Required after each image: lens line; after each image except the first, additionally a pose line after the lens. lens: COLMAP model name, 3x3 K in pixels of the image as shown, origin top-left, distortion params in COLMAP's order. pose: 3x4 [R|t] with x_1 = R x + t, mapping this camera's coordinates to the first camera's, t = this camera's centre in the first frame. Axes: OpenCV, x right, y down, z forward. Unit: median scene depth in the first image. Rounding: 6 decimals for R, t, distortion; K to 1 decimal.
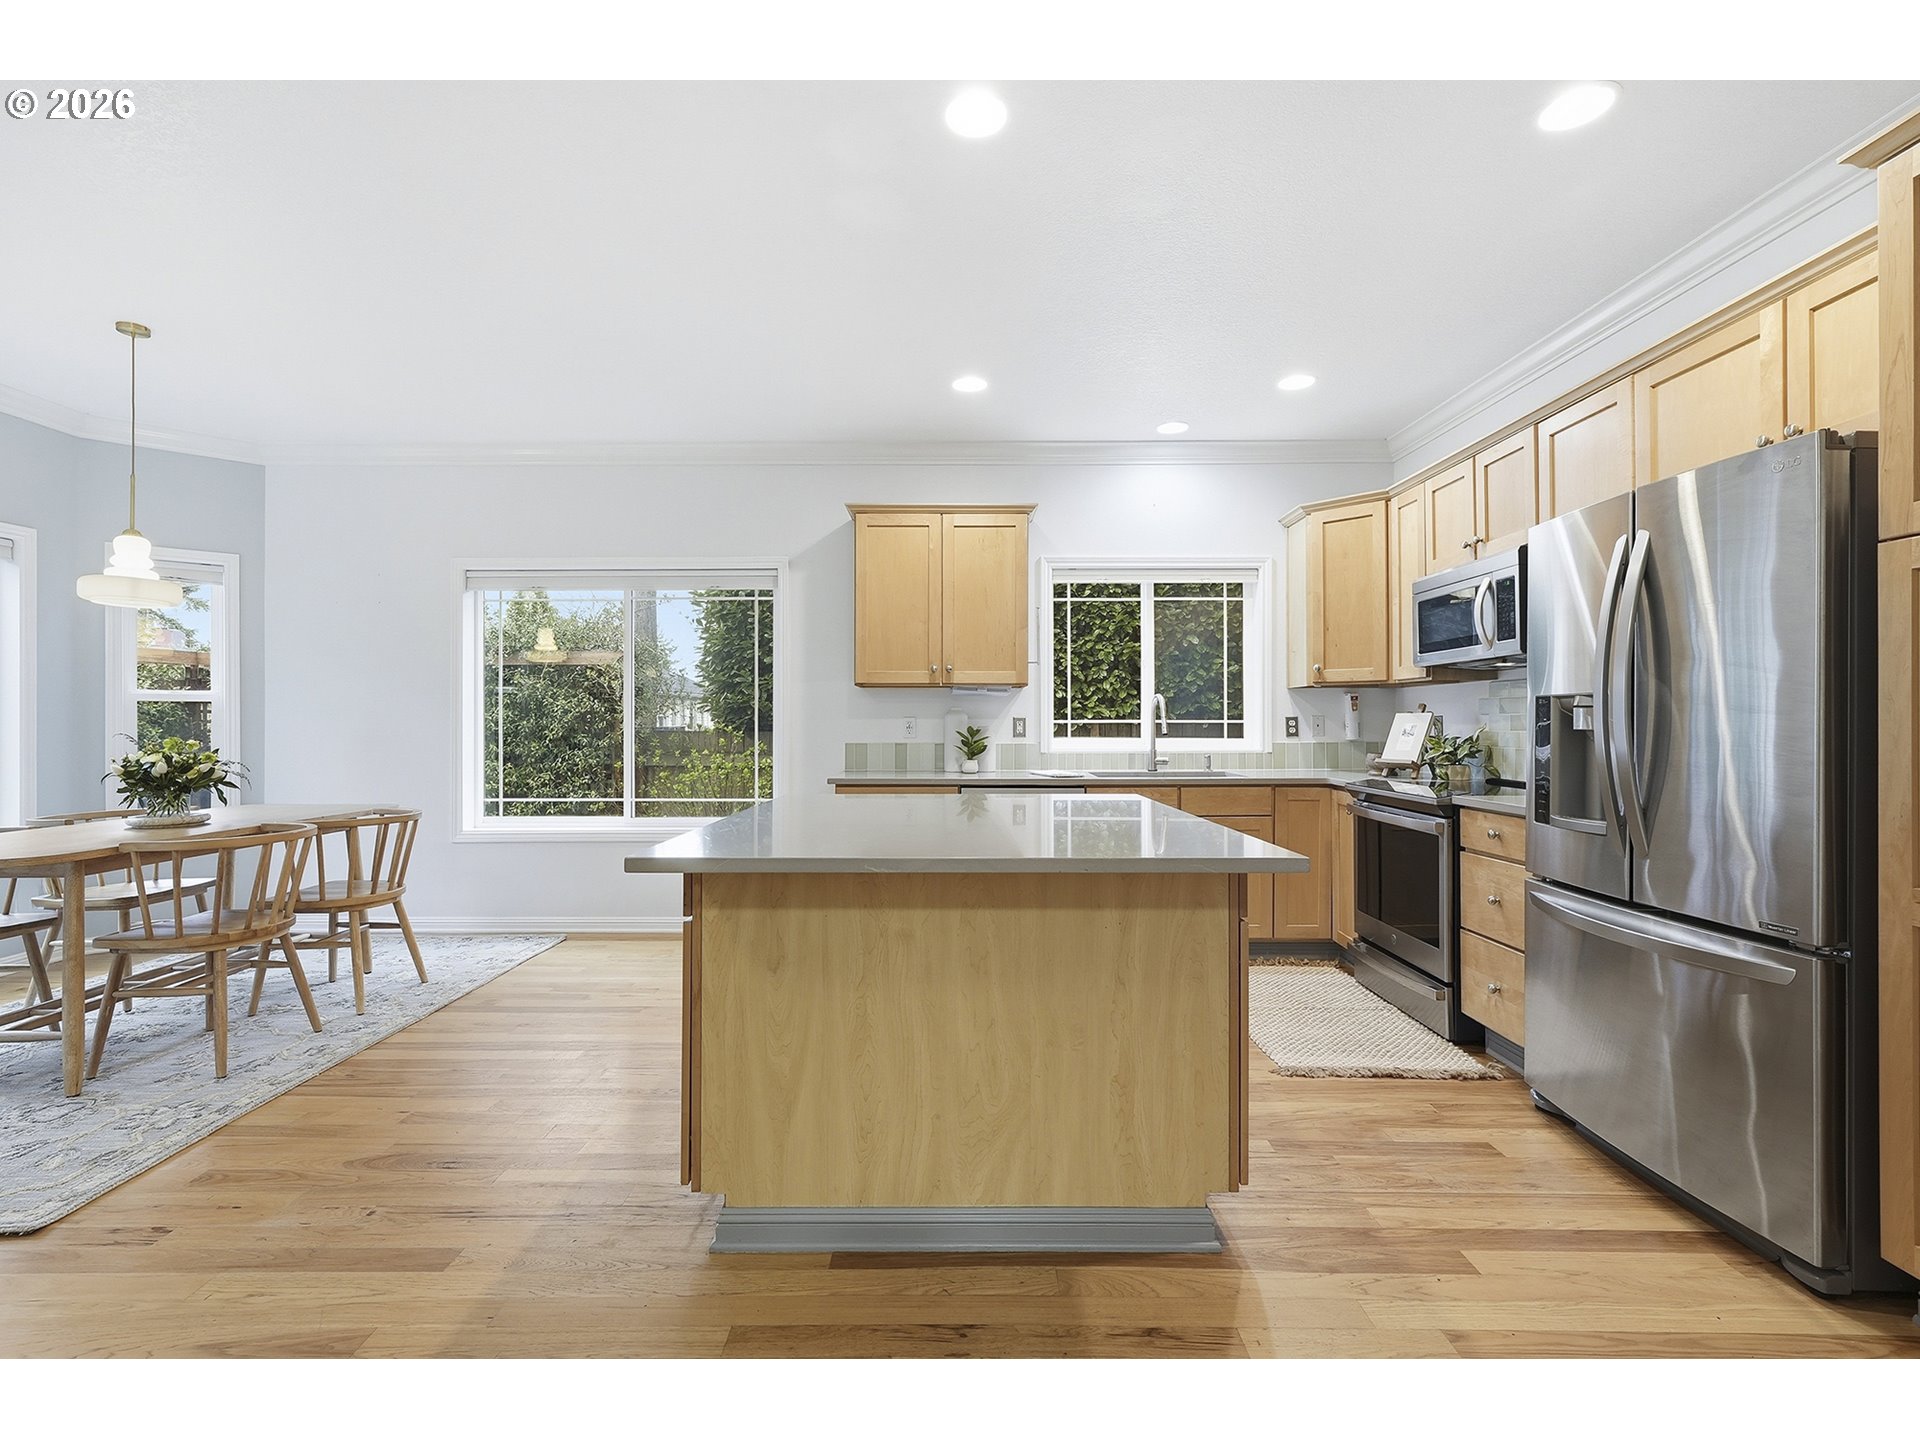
lens RADIAL K [[858.4, 0, 948.2], [0, 858.4, 715.6], [0, 0, 1]] dist [-0.006796, 0.001740]
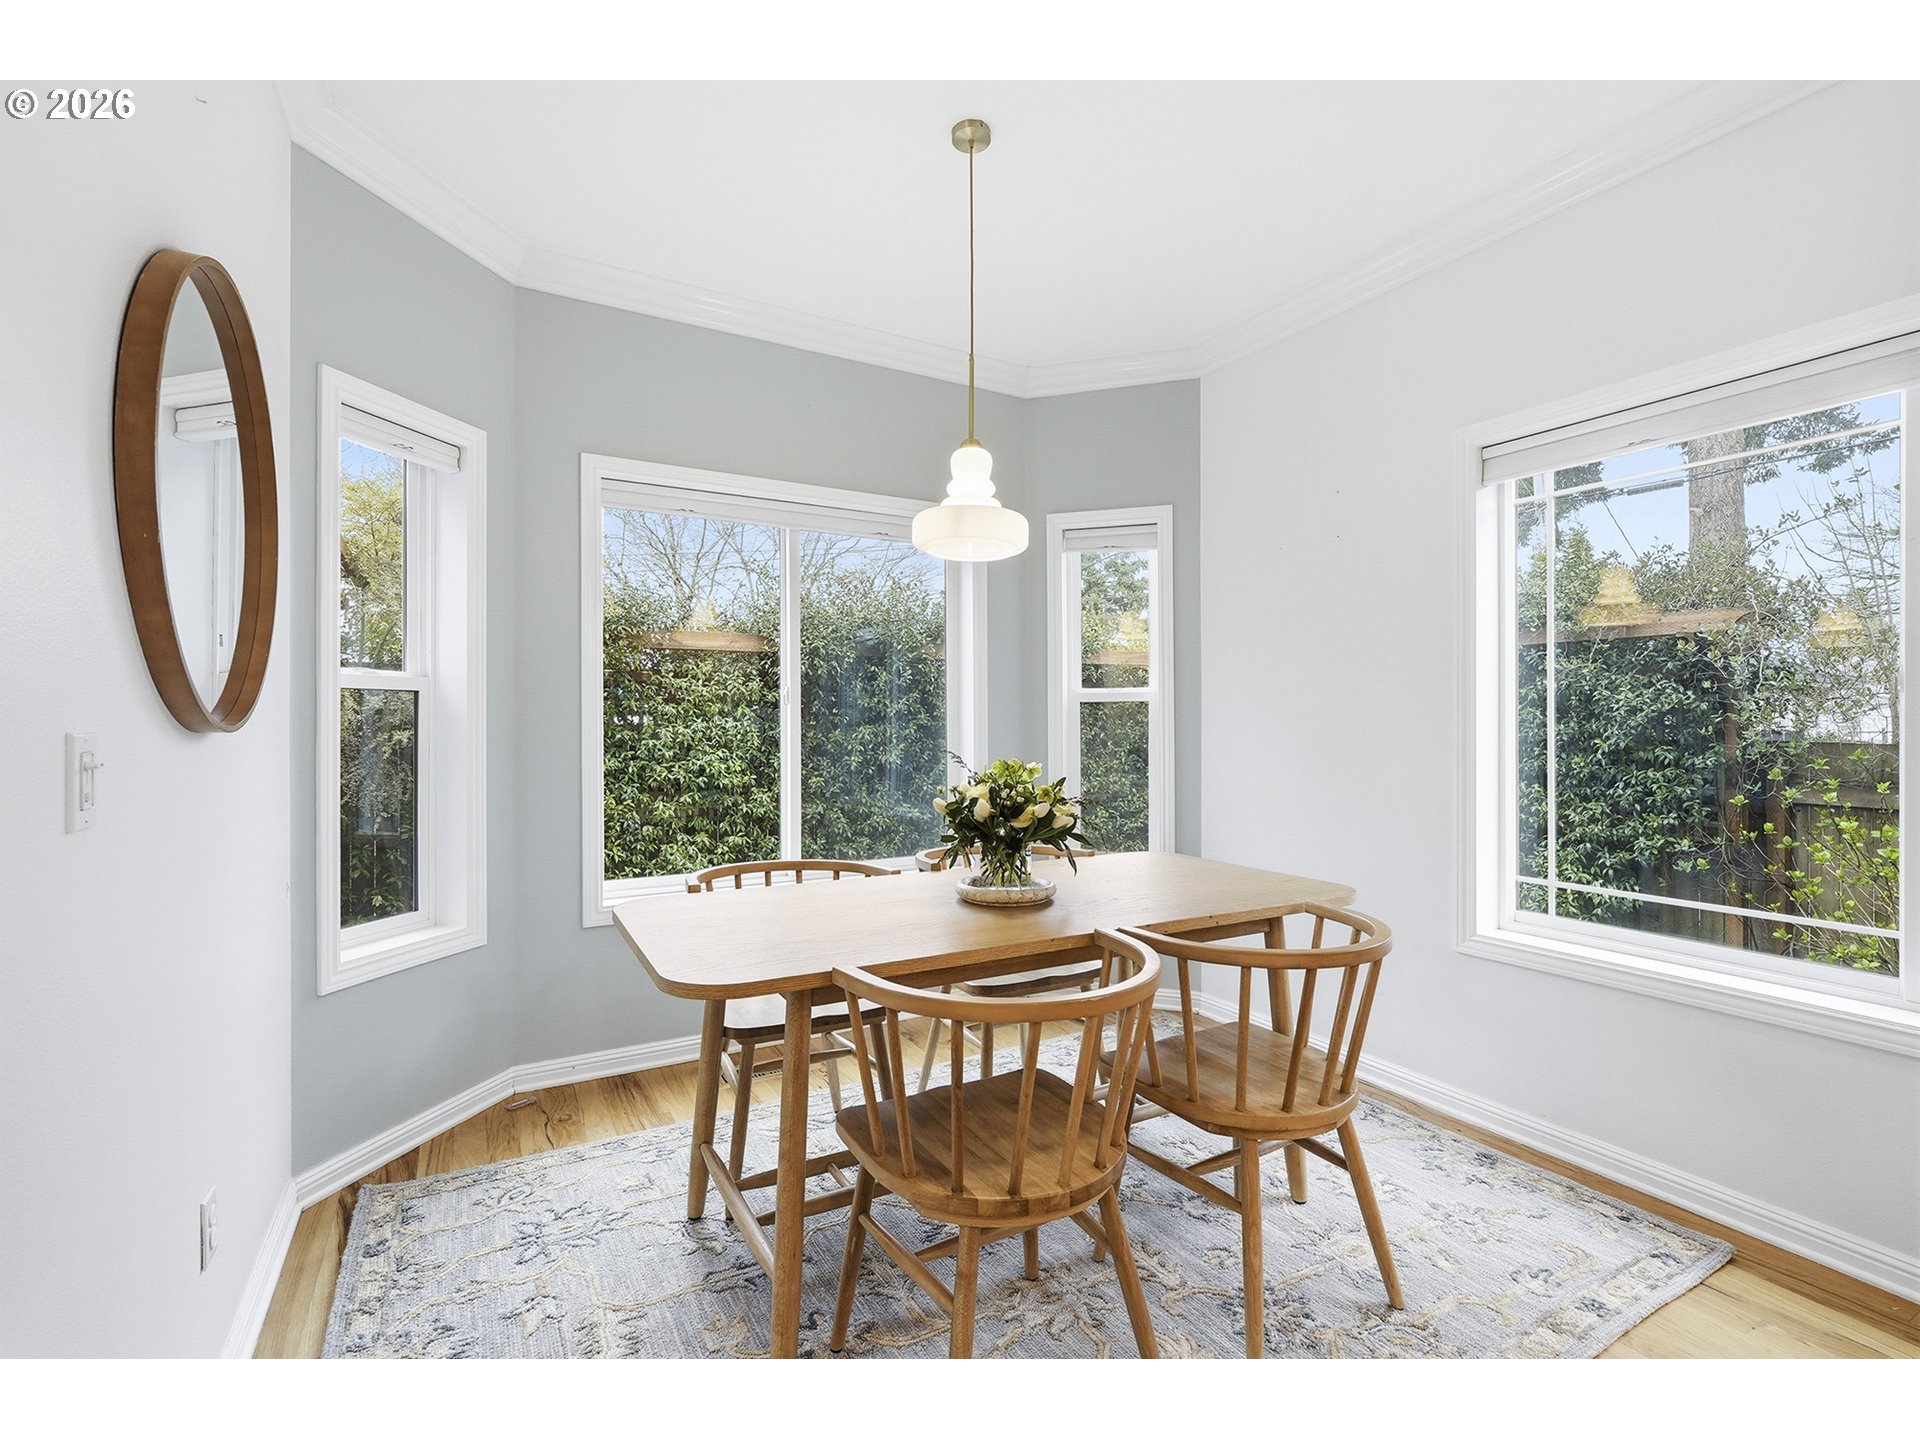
lens RADIAL K [[858.4, 0, 956.6], [0, 858.4, 724.4], [0, 0, 1]] dist [-0.006796, 0.001740]
pose [[0.497309, 0.006413, -0.867550, -0.283091], [0.003398, 0.999951, 0.009339, -0.003343], [0.867567, -0.007593, 0.497262, 0.484035]]
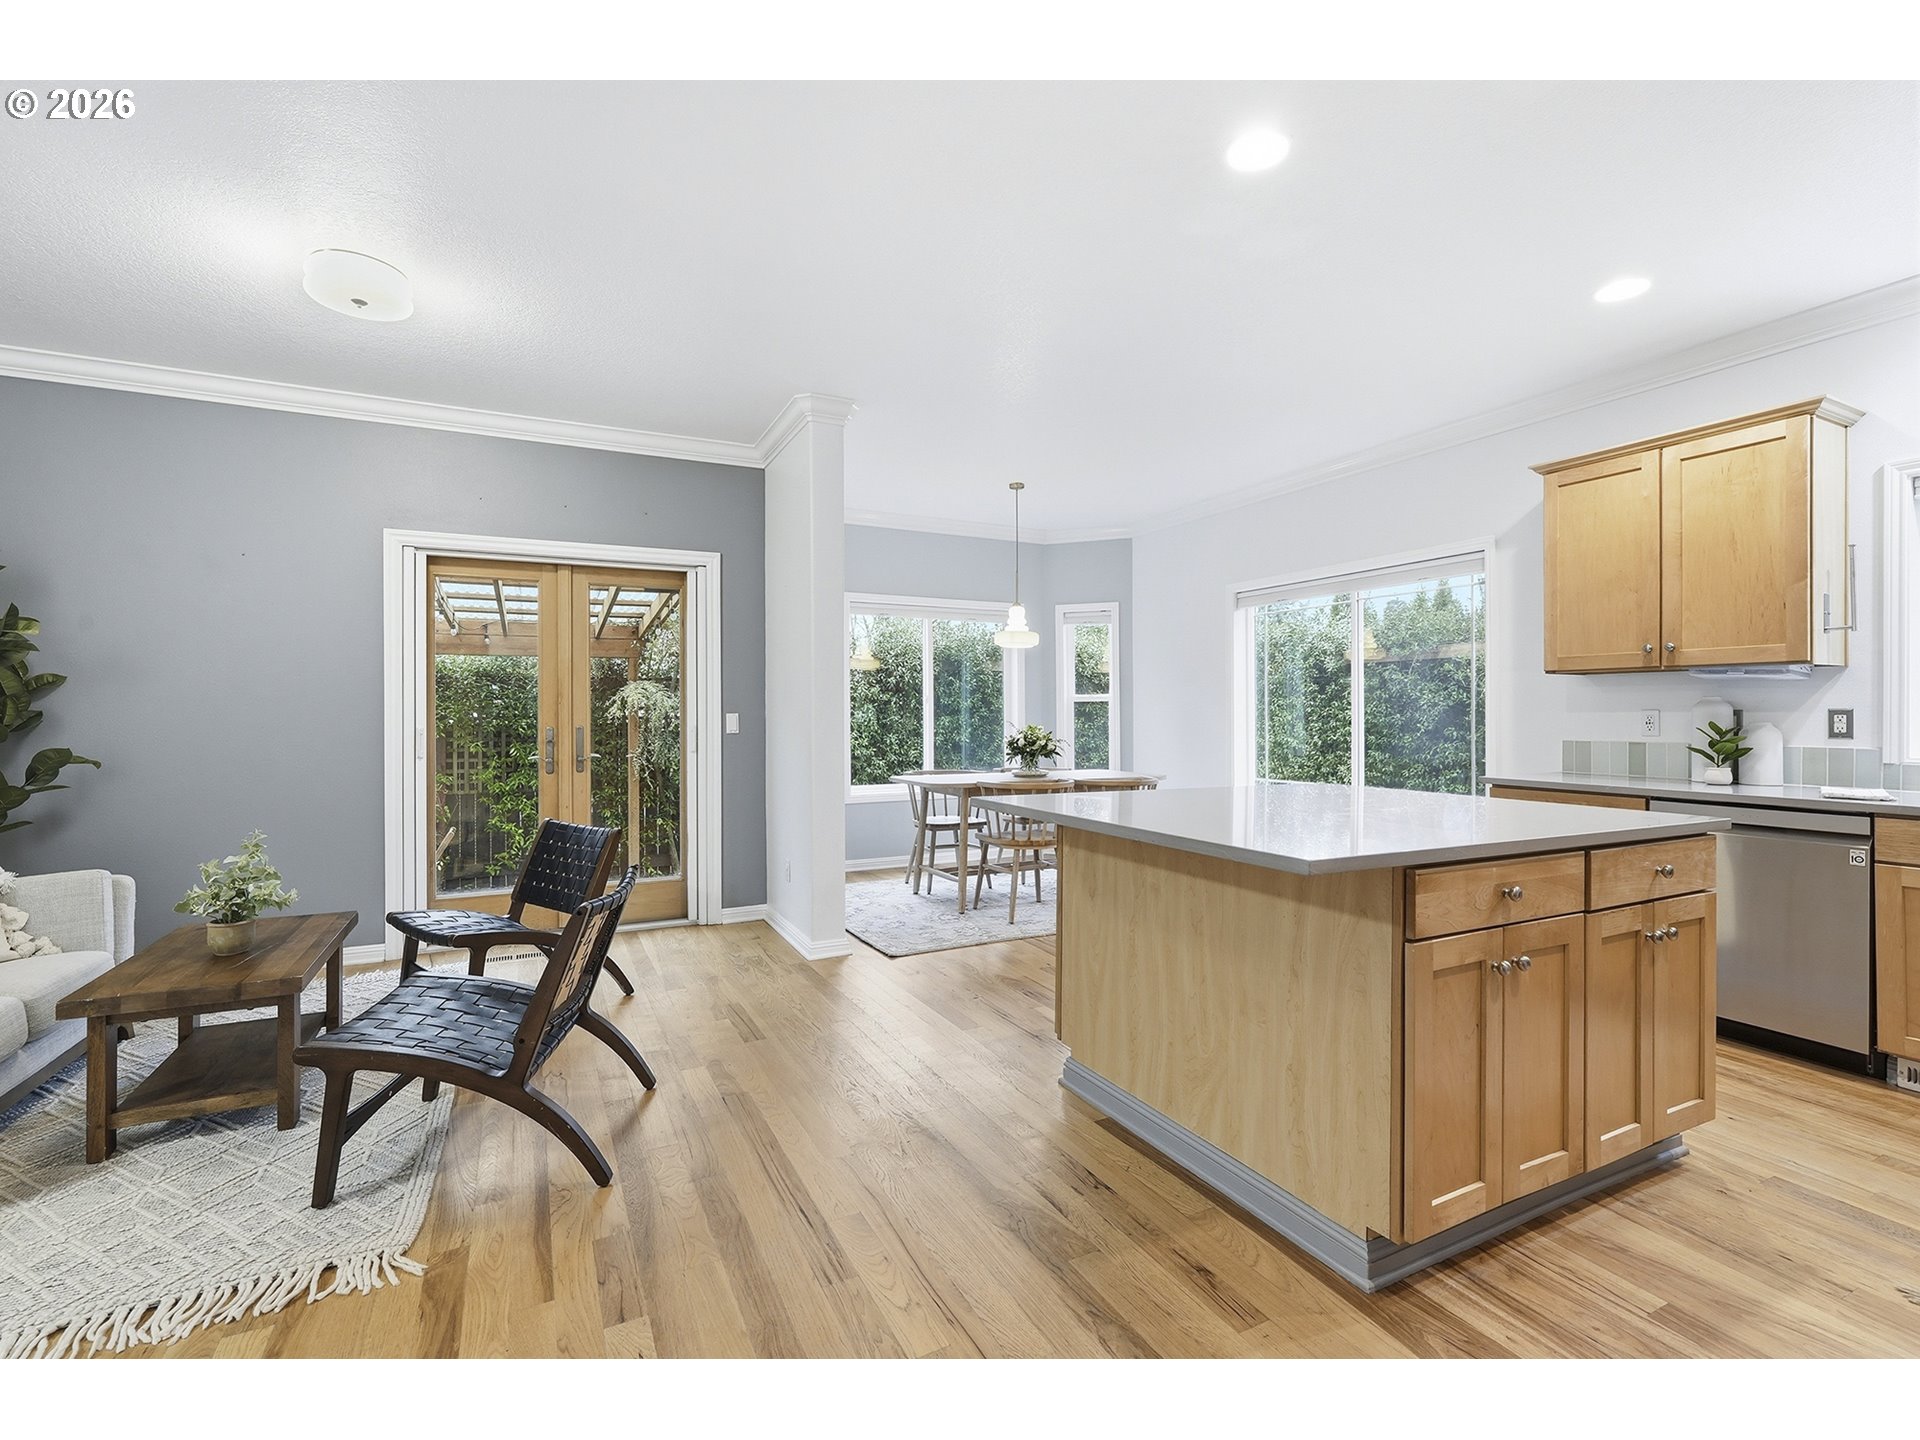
lens RADIAL K [[858.4, 0, 965.5], [0, 858.4, 712.6], [0, 0, 1]] dist [-0.006796, 0.001740]
pose [[0.460690, -0.001437, -0.887560, 0.387559], [0.005161, 0.999986, 0.001060, 0.000478], [0.887546, -0.005069, 0.460691, 0.082210]]
